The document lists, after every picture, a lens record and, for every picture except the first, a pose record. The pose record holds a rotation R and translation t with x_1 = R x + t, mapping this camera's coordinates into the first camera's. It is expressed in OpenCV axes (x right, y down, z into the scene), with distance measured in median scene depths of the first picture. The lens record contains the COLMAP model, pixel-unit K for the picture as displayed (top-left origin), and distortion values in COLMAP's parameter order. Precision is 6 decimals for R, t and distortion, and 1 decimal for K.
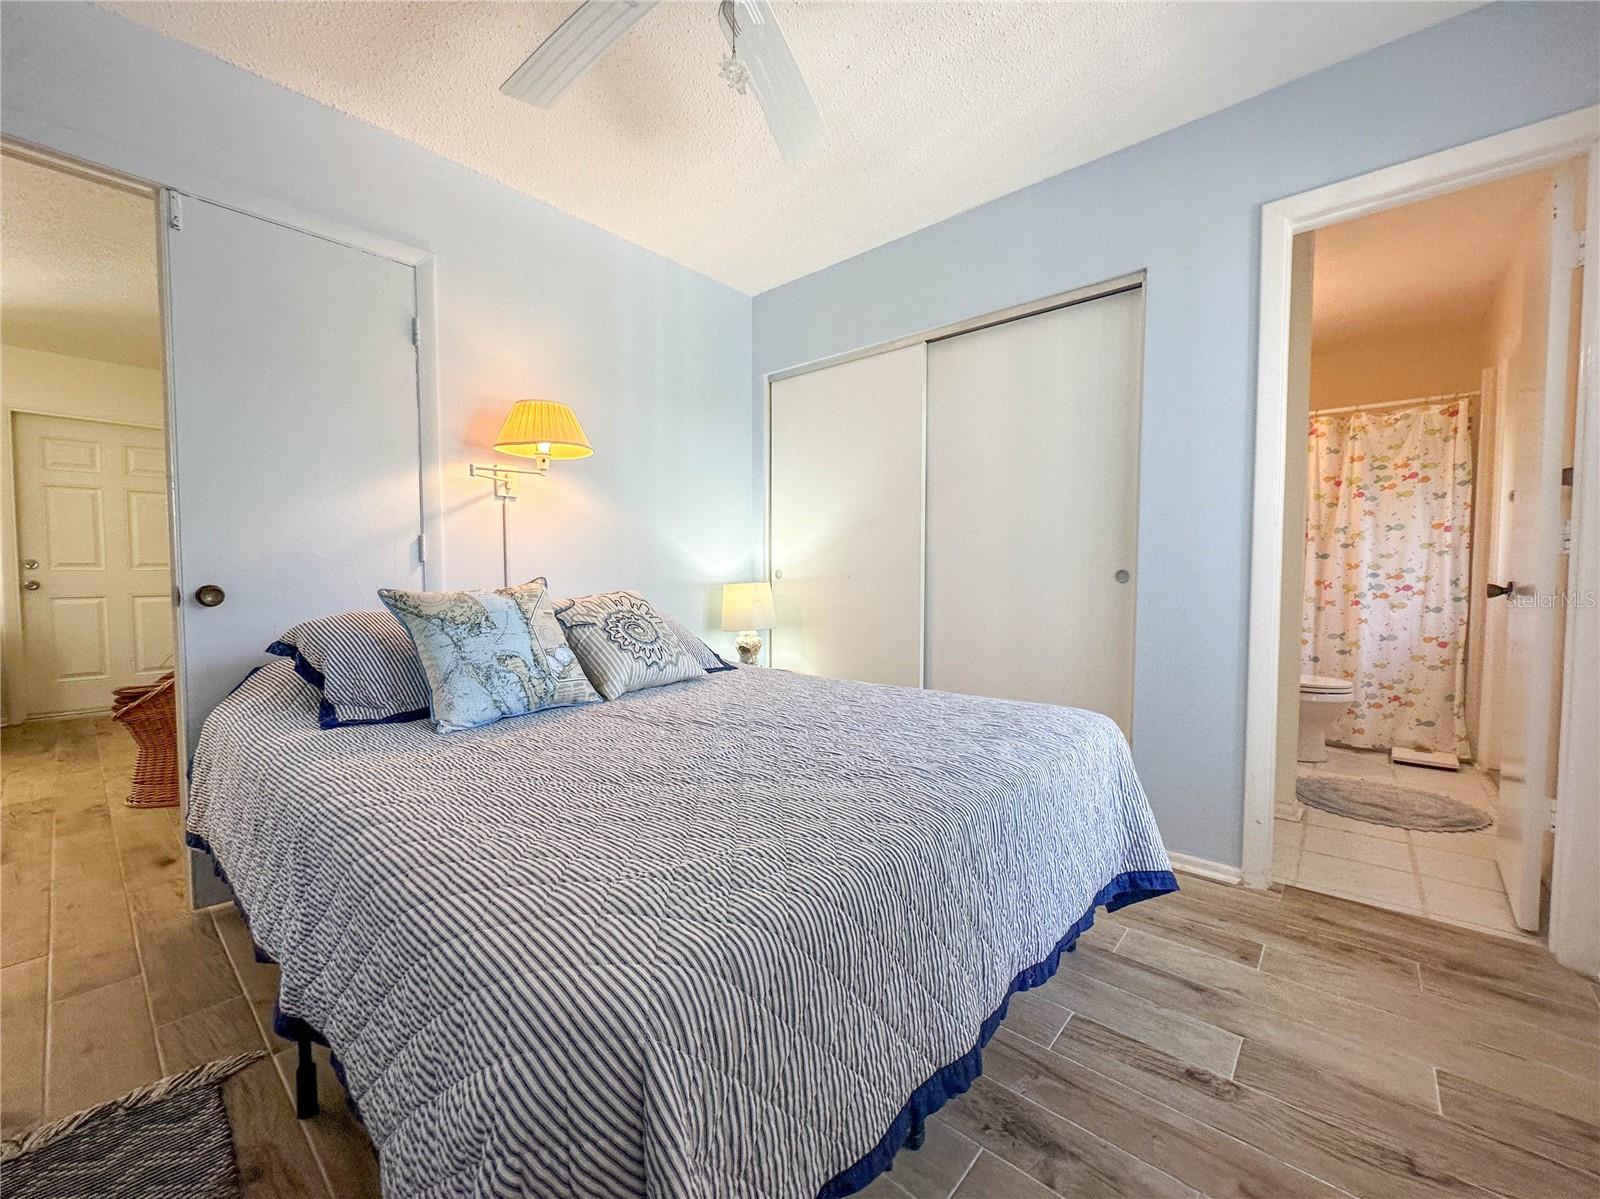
lens RADIAL K [[650.2, 0, 805.1], [0, 650.2, 598.1], [0, 0, 1]] dist [-0.002161, 0.000214]
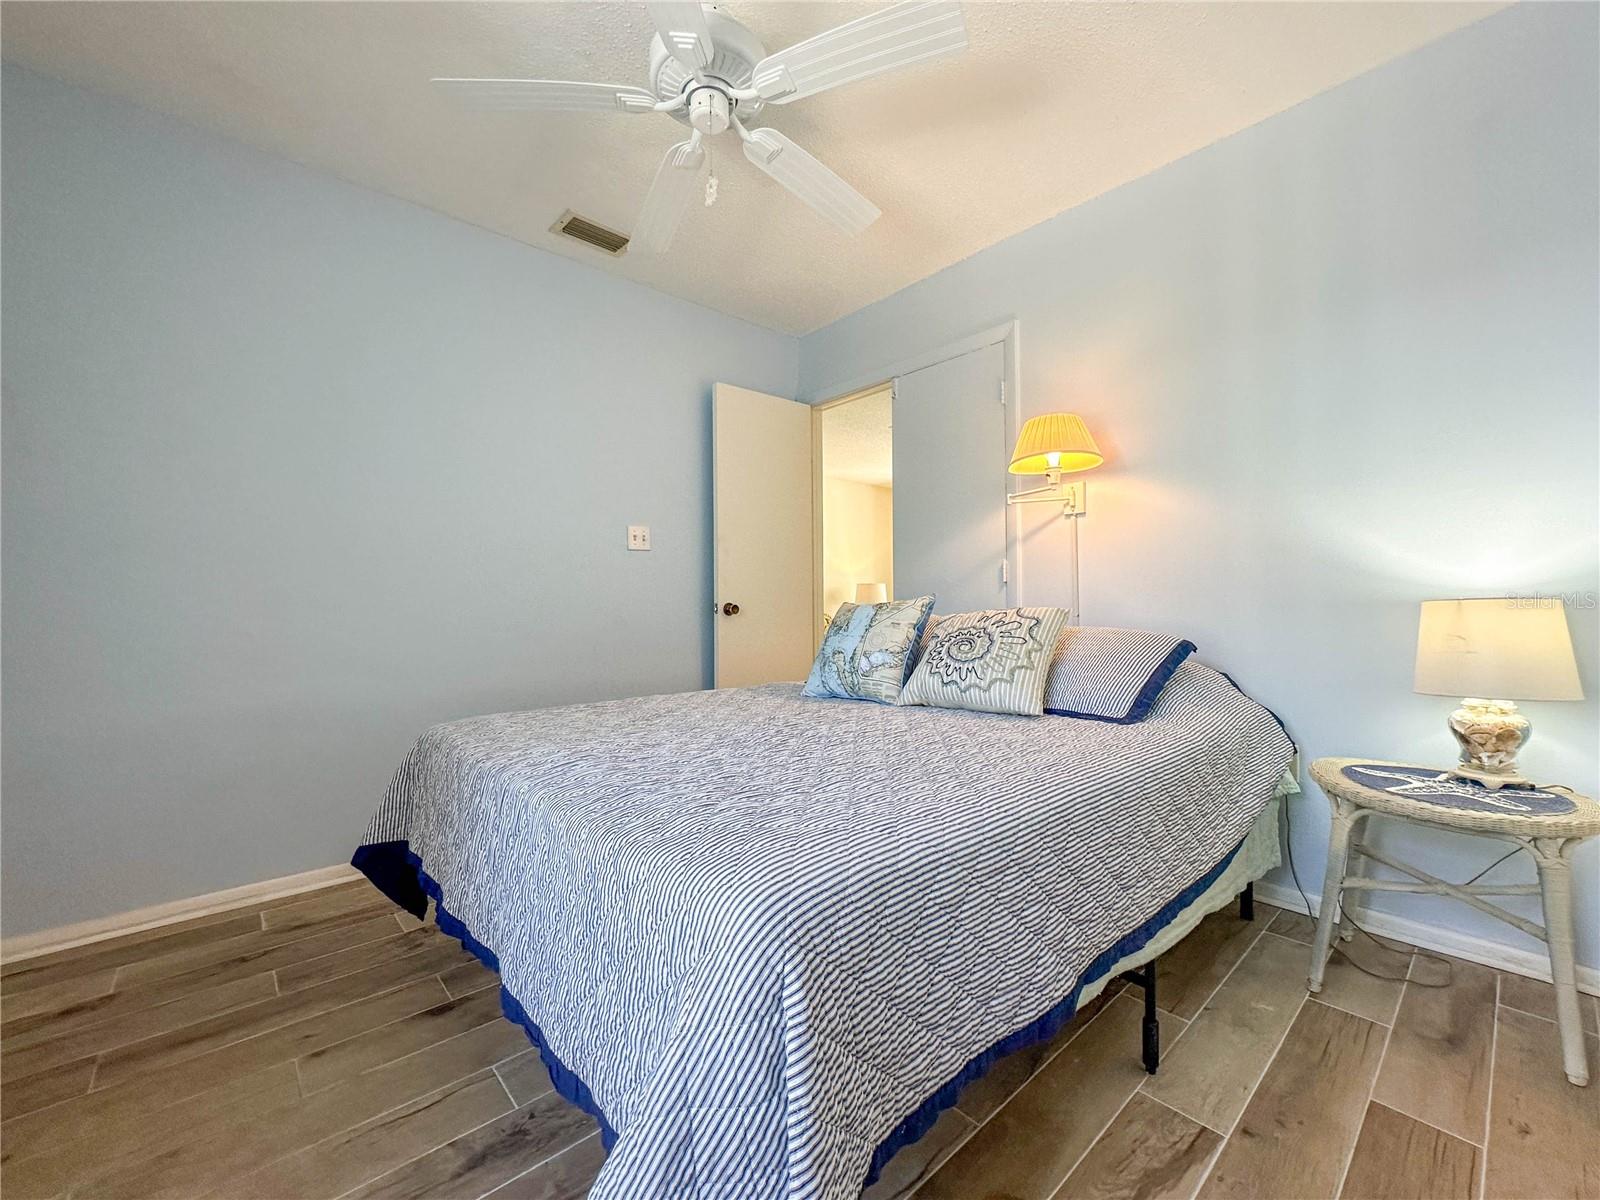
lens RADIAL K [[650.2, 0, 801.8], [0, 650.2, 601.3], [0, 0, 1]] dist [-0.002161, 0.000214]
pose [[-0.107676, -0.000675, -0.994186, 0.732167], [-0.035891, 0.999351, 0.003208, -0.013240], [0.993538, 0.036028, -0.107631, 0.876003]]
